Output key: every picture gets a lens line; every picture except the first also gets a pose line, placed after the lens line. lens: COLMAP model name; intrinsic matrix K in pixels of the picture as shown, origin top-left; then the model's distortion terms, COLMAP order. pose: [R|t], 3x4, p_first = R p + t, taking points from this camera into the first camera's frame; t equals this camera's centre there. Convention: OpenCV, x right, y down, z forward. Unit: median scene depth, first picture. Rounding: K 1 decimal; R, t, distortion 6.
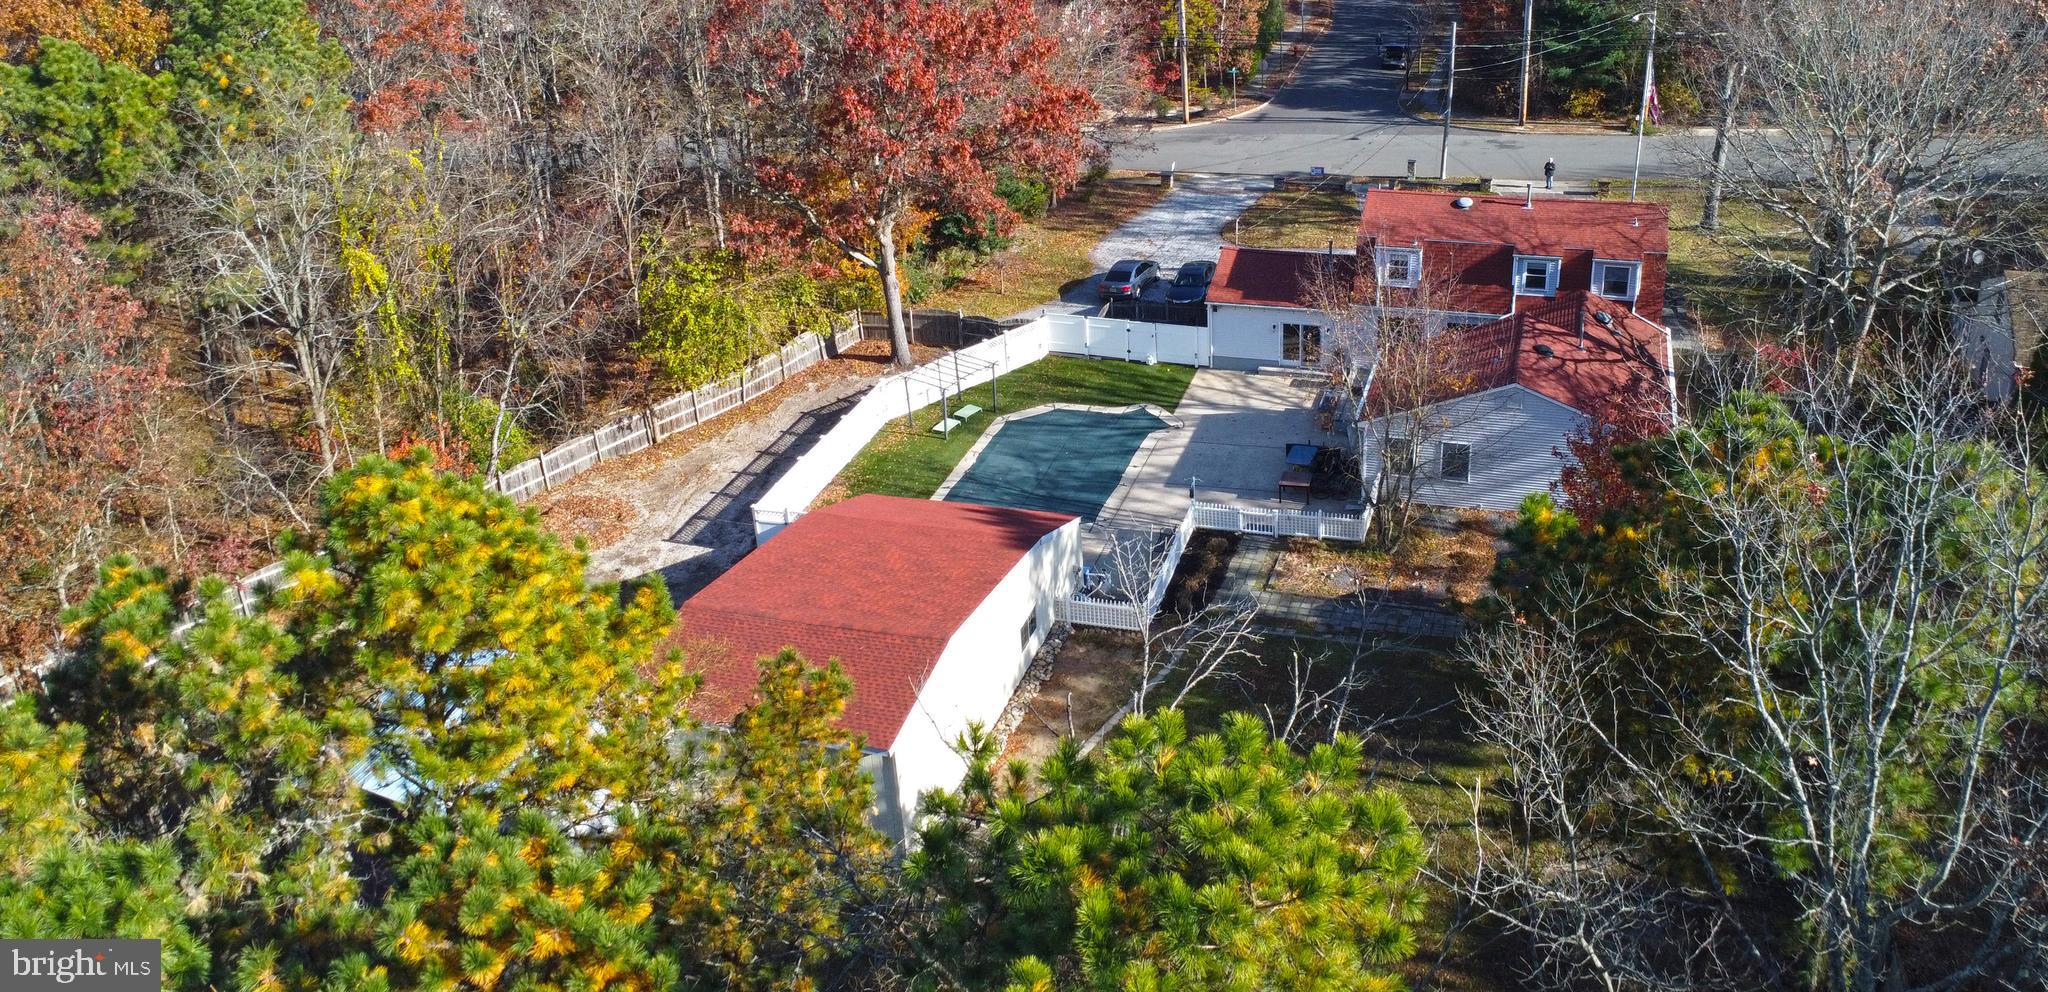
lens RADIAL K [[1630.5, 0, 1097.5], [0, 1630.5, 371.2], [0, 0, 1]] dist [-0.025578, -0.001370]
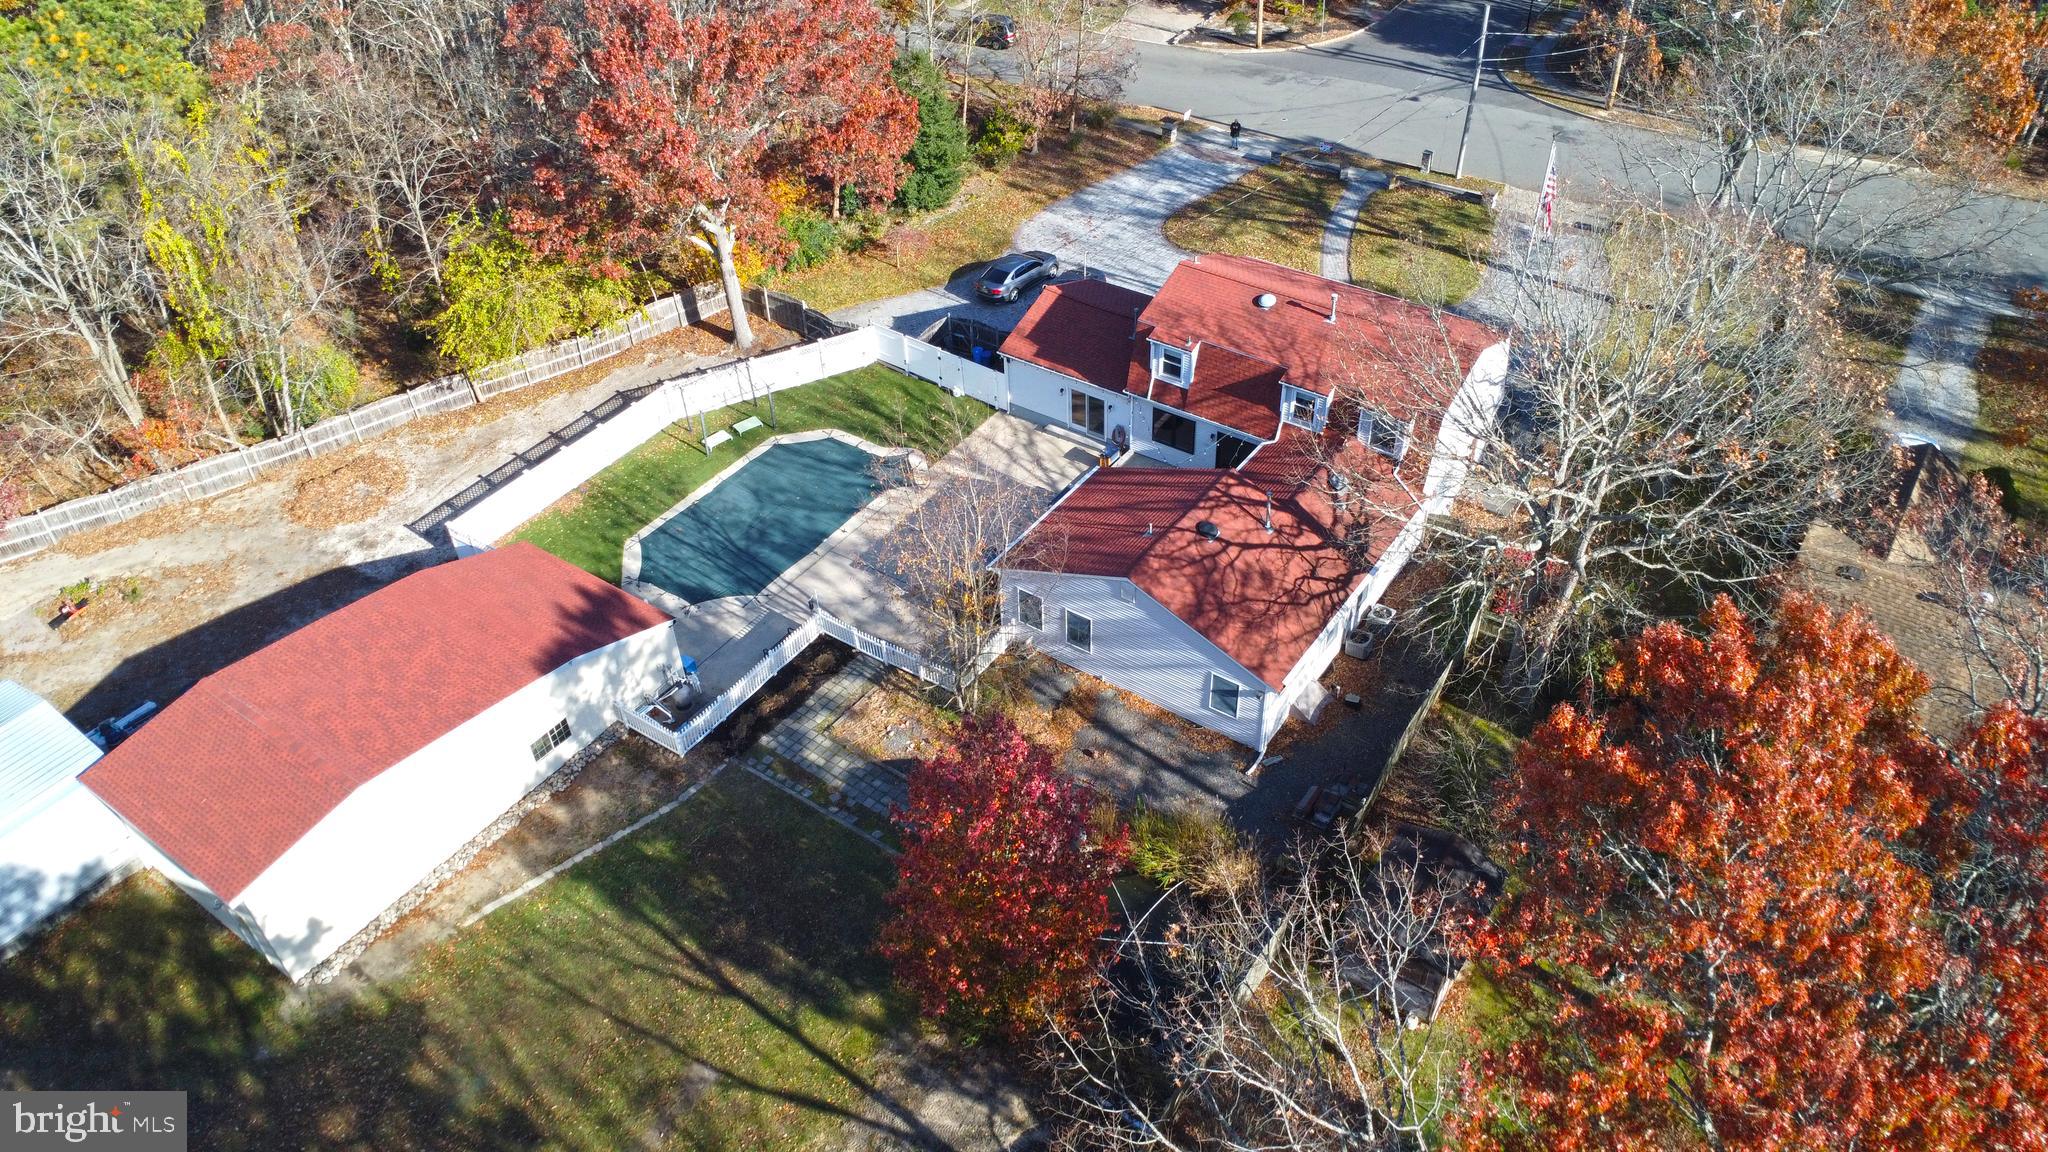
lens RADIAL K [[1470.7, 0, 1013.3], [0, 1470.7, 567.7], [0, 0, 1]] dist [-0.021232, -0.020025]
pose [[0.947110, 0.211044, -0.241750, 0.330541], [-0.128047, 0.939291, 0.318333, -0.212374], [0.294255, -0.270541, 0.916636, 0.184025]]
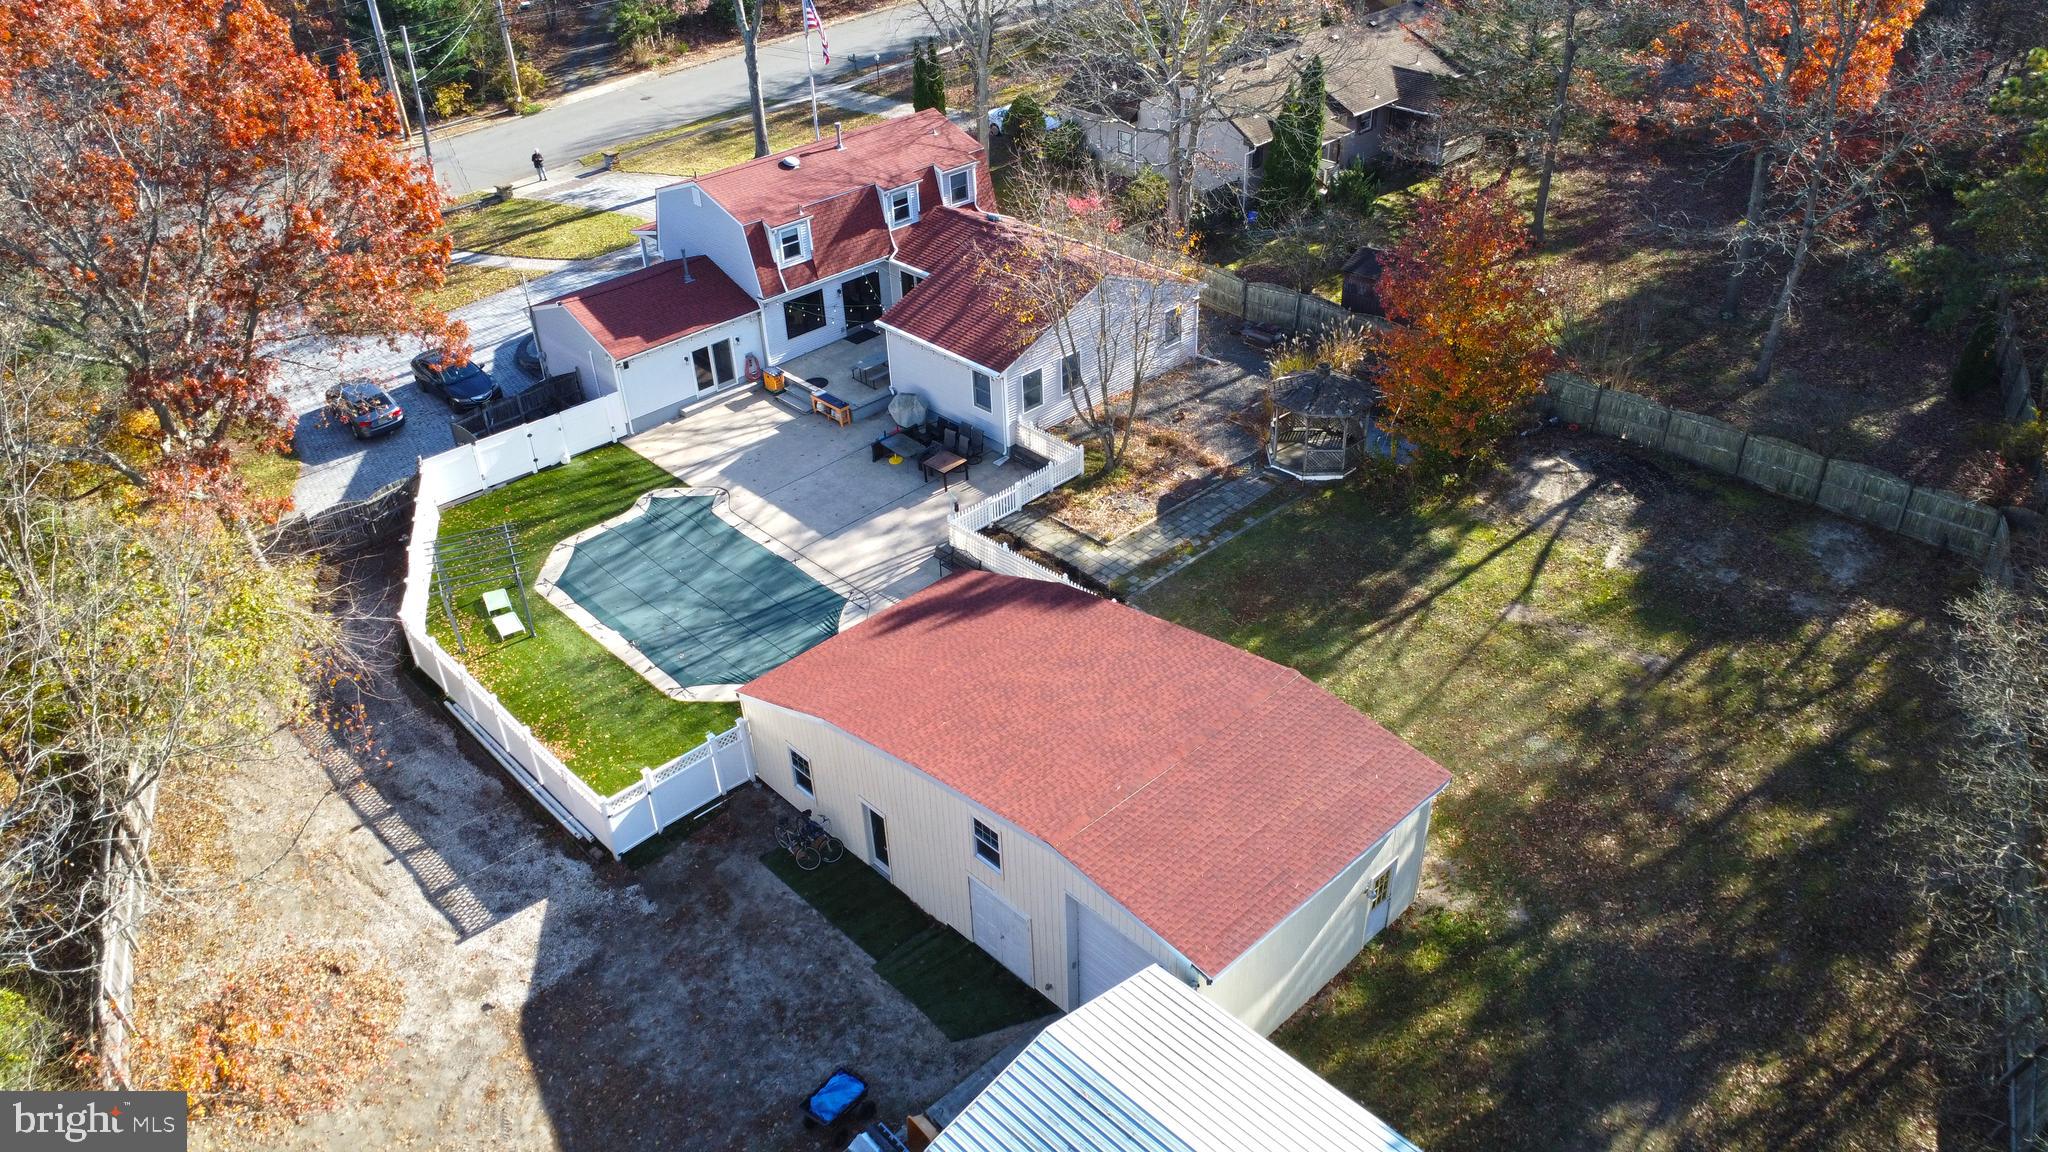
lens RADIAL K [[1470.7, 0, 1029.8], [0, 1470.7, 576.8], [0, 0, 1]] dist [-0.021232, -0.020025]
pose [[0.503647, -0.463803, 0.728853, -0.458655], [0.353398, 0.880459, 0.316073, -0.115665], [-0.788321, 0.098386, 0.607347, 0.404297]]
